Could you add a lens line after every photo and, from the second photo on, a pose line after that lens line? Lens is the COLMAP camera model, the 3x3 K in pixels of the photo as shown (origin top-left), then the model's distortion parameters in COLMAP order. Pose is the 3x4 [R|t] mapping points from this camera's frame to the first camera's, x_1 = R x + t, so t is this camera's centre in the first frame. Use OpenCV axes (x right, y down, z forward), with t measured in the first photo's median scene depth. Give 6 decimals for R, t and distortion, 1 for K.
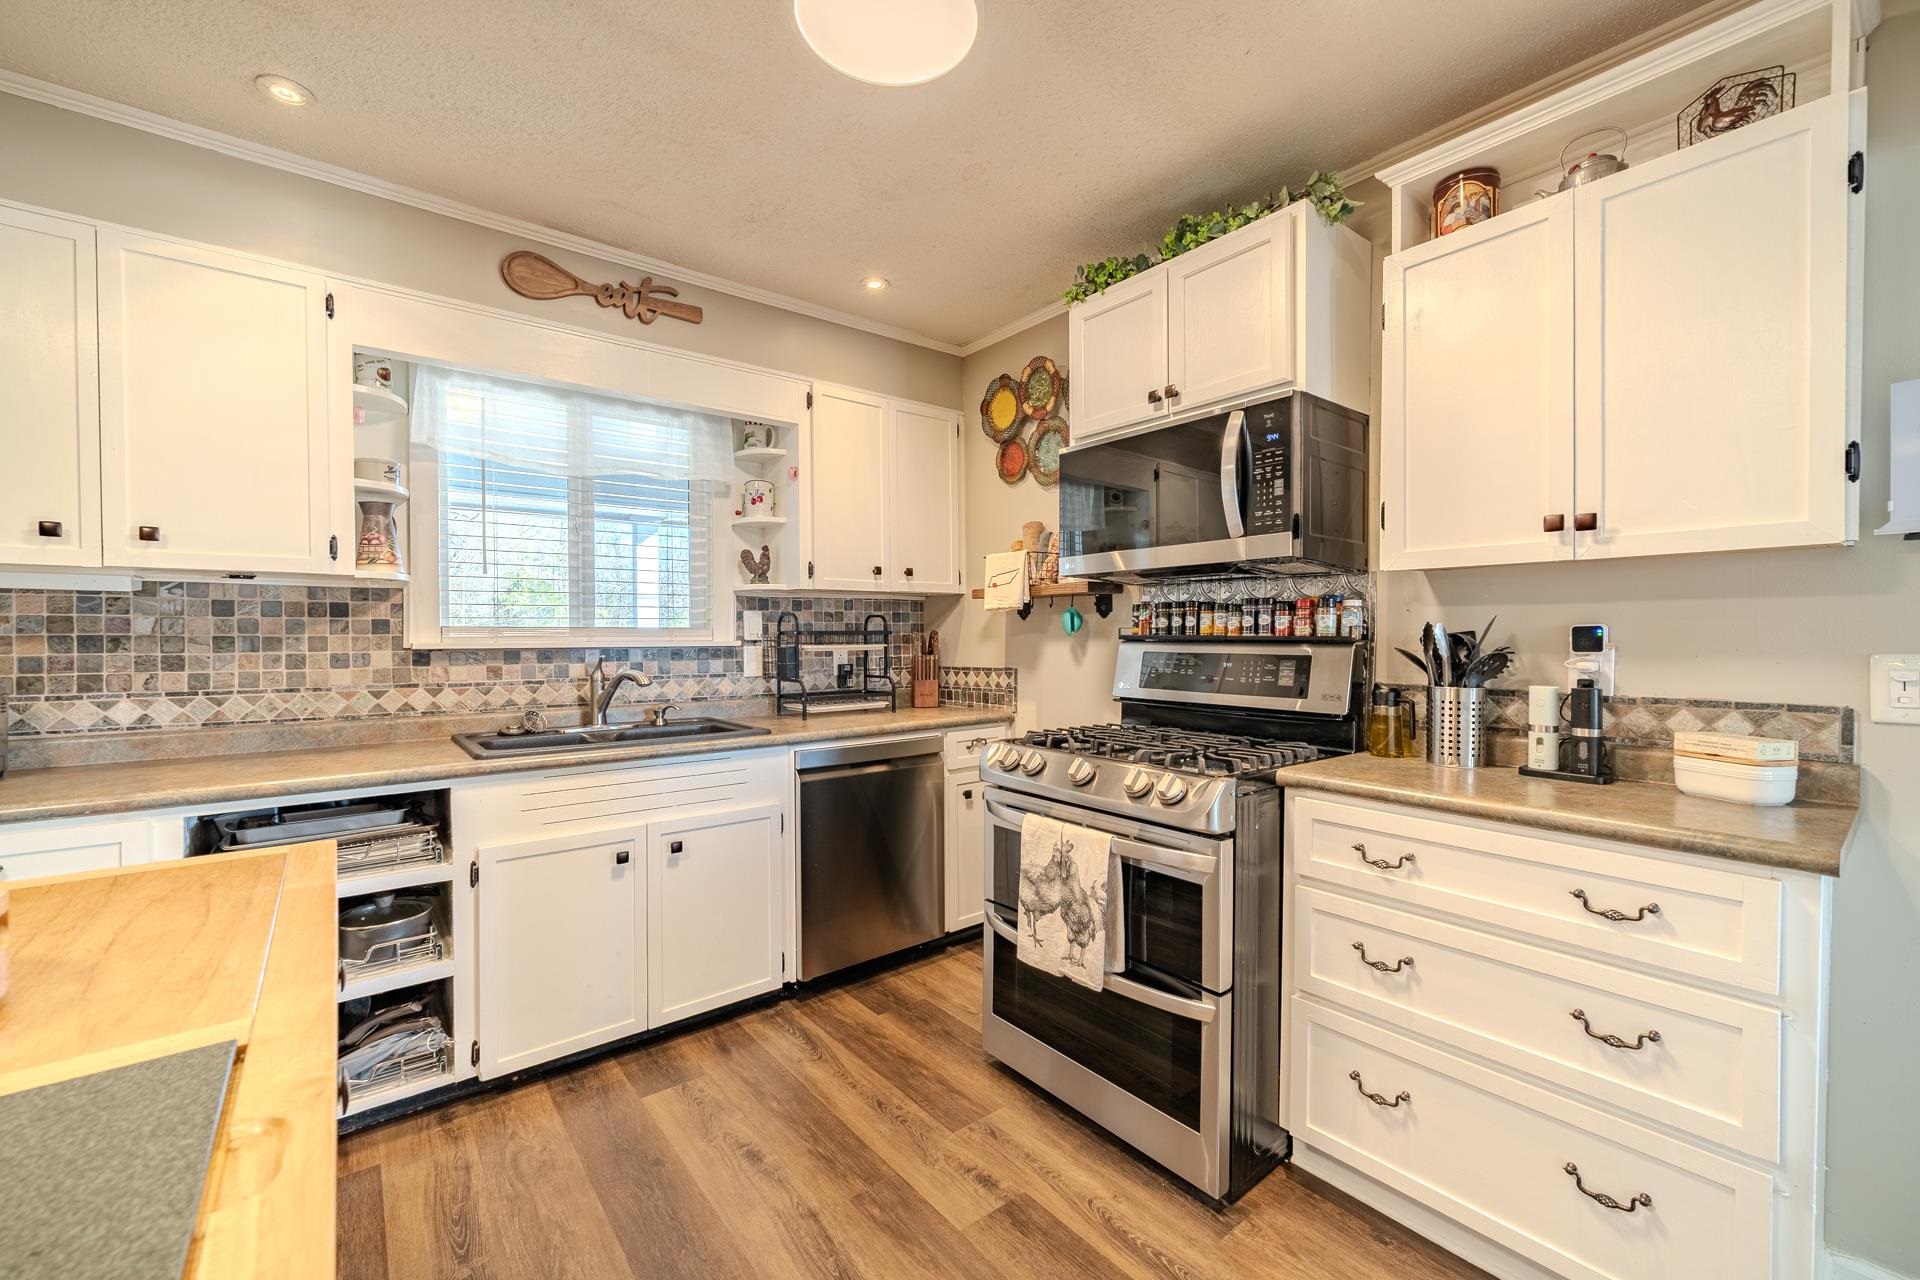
lens RADIAL K [[771.8, 0, 952.8], [0, 771.8, 645.2], [0, 0, 1]] dist [0.001265, -0.003393]
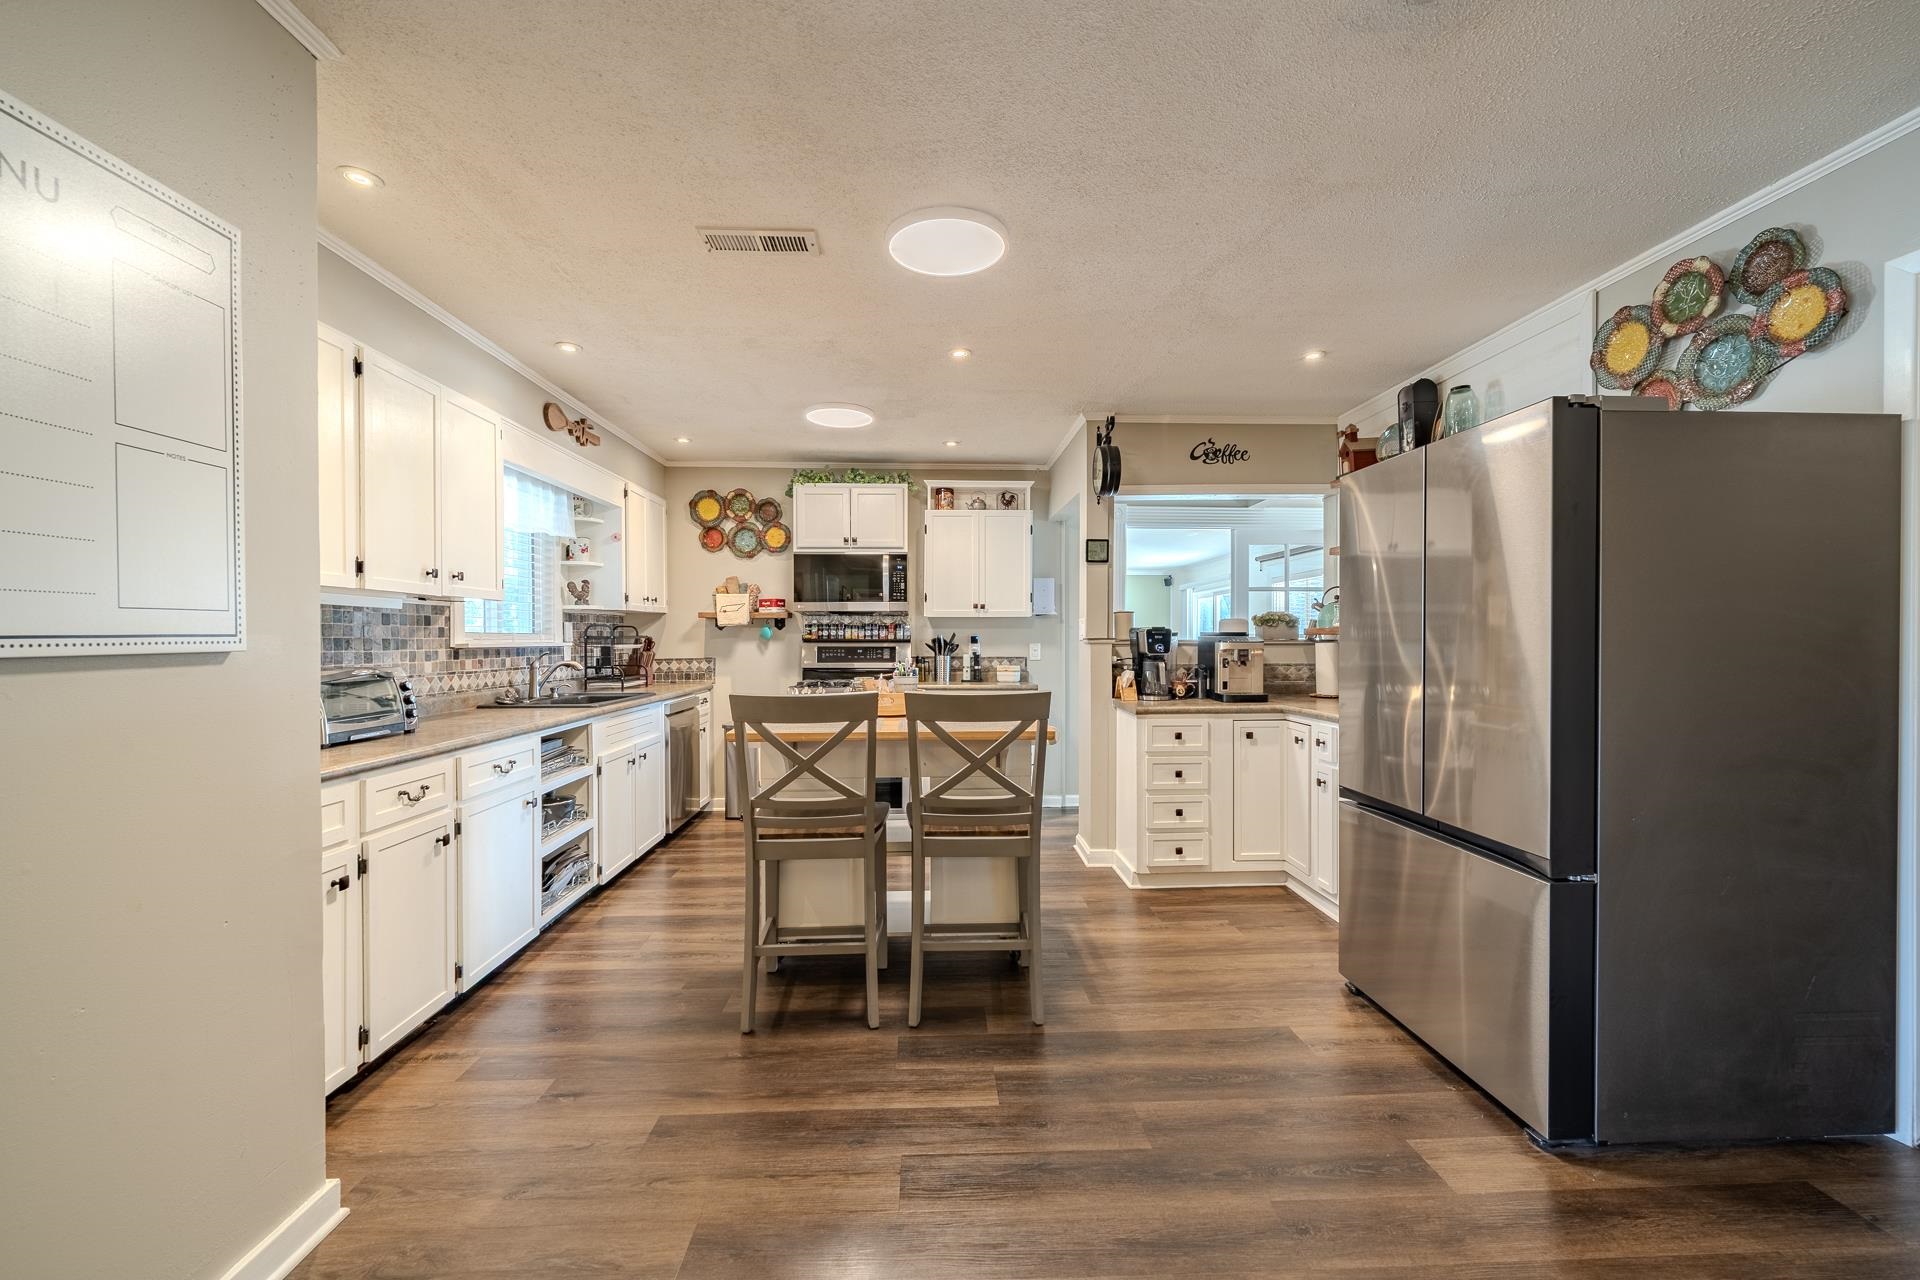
lens RADIAL K [[771.8, 0, 952.8], [0, 771.8, 645.2], [0, 0, 1]] dist [0.001265, -0.003393]
pose [[0.596745, -0.005706, 0.802411, -1.365208], [0.010868, 0.999940, -0.000972, 0.012163], [-0.802357, 0.009301, 0.596771, -0.649548]]
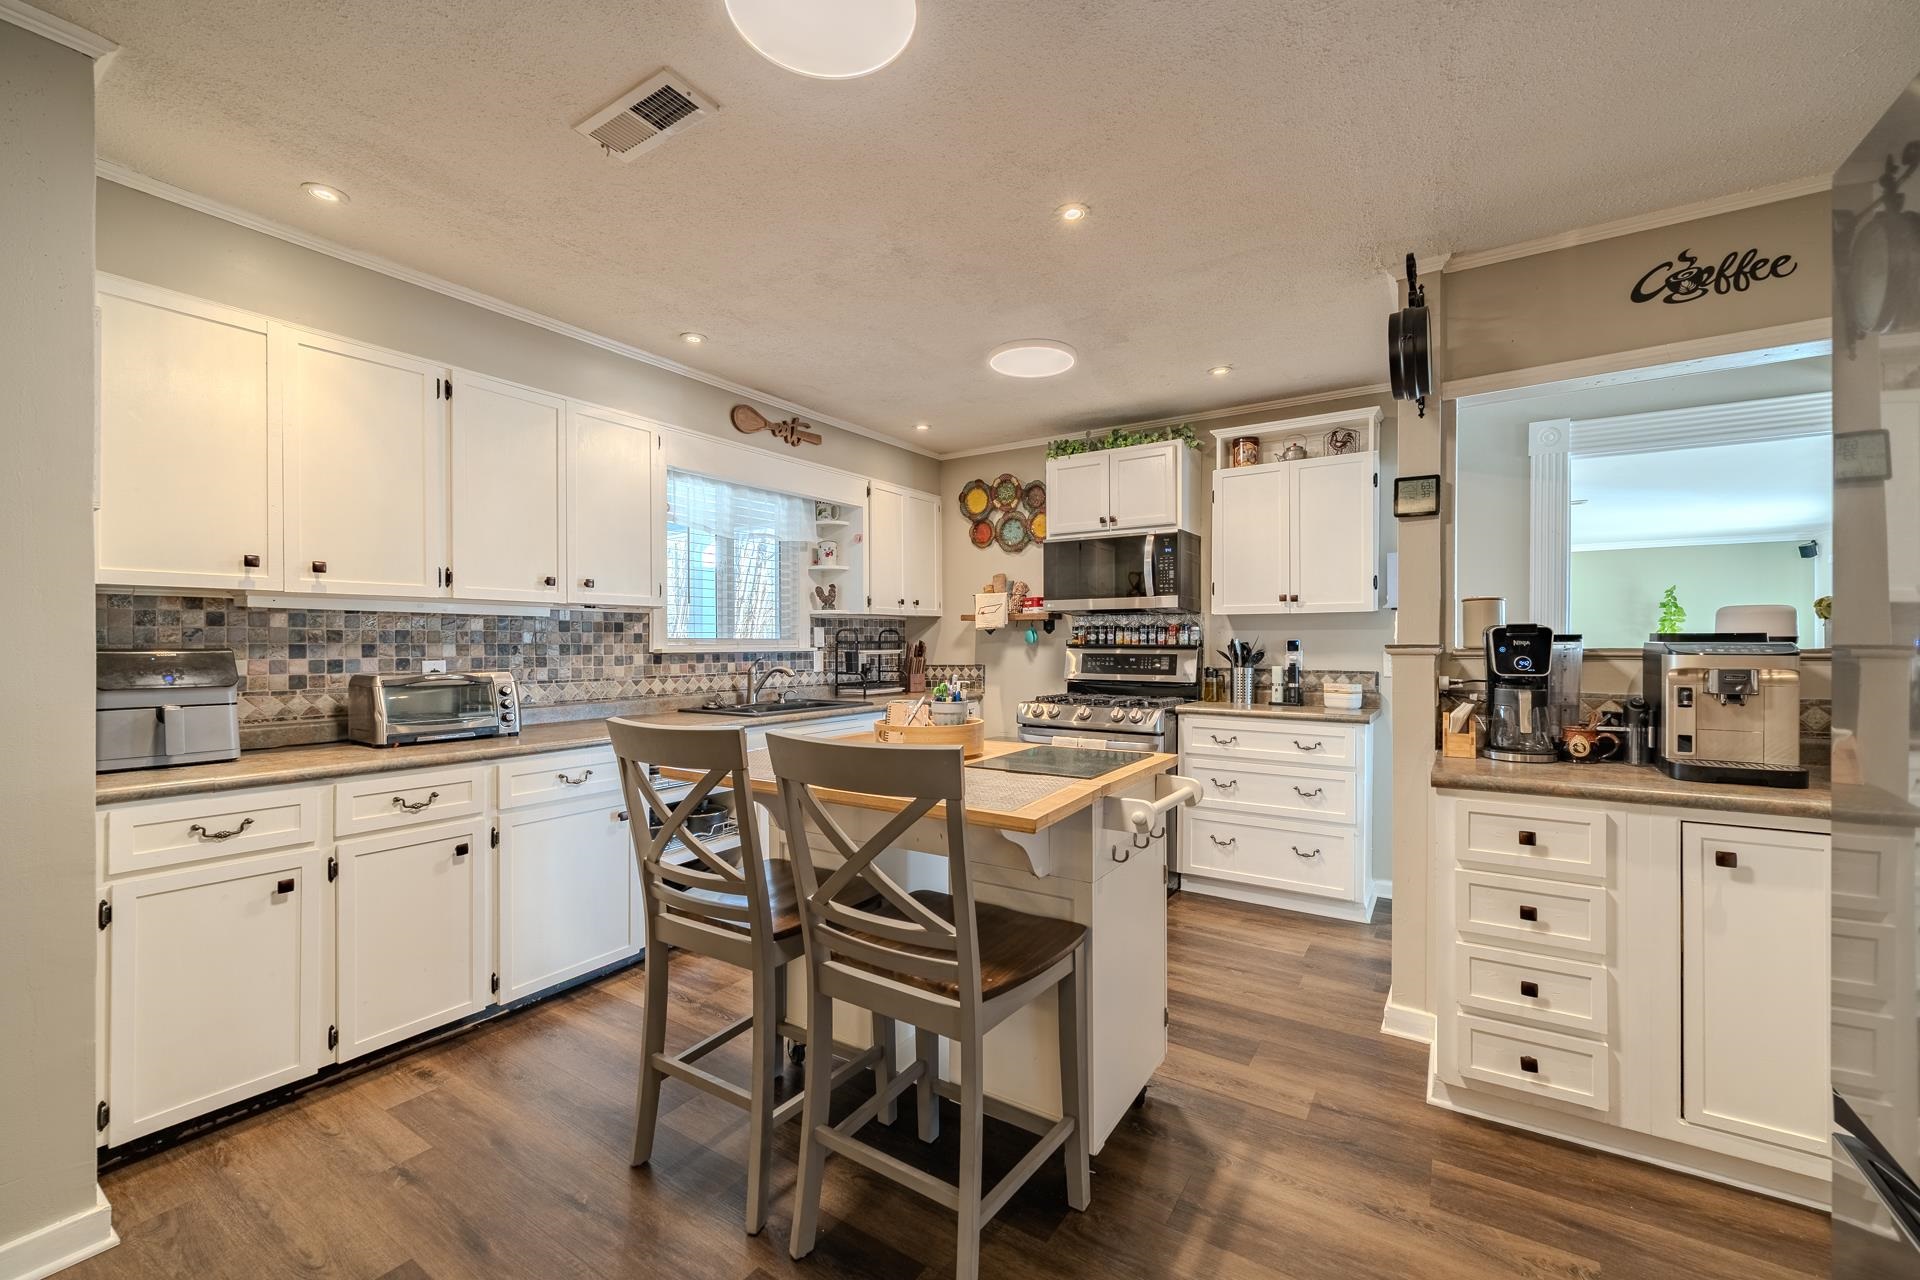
lens RADIAL K [[771.8, 0, 952.8], [0, 771.8, 645.2], [0, 0, 1]] dist [0.001265, -0.003393]
pose [[0.951714, -0.000135, 0.306987, -0.633763], [0.003254, 0.999948, -0.009648, 0.006412], [-0.306970, 0.010181, 0.951665, -0.657981]]
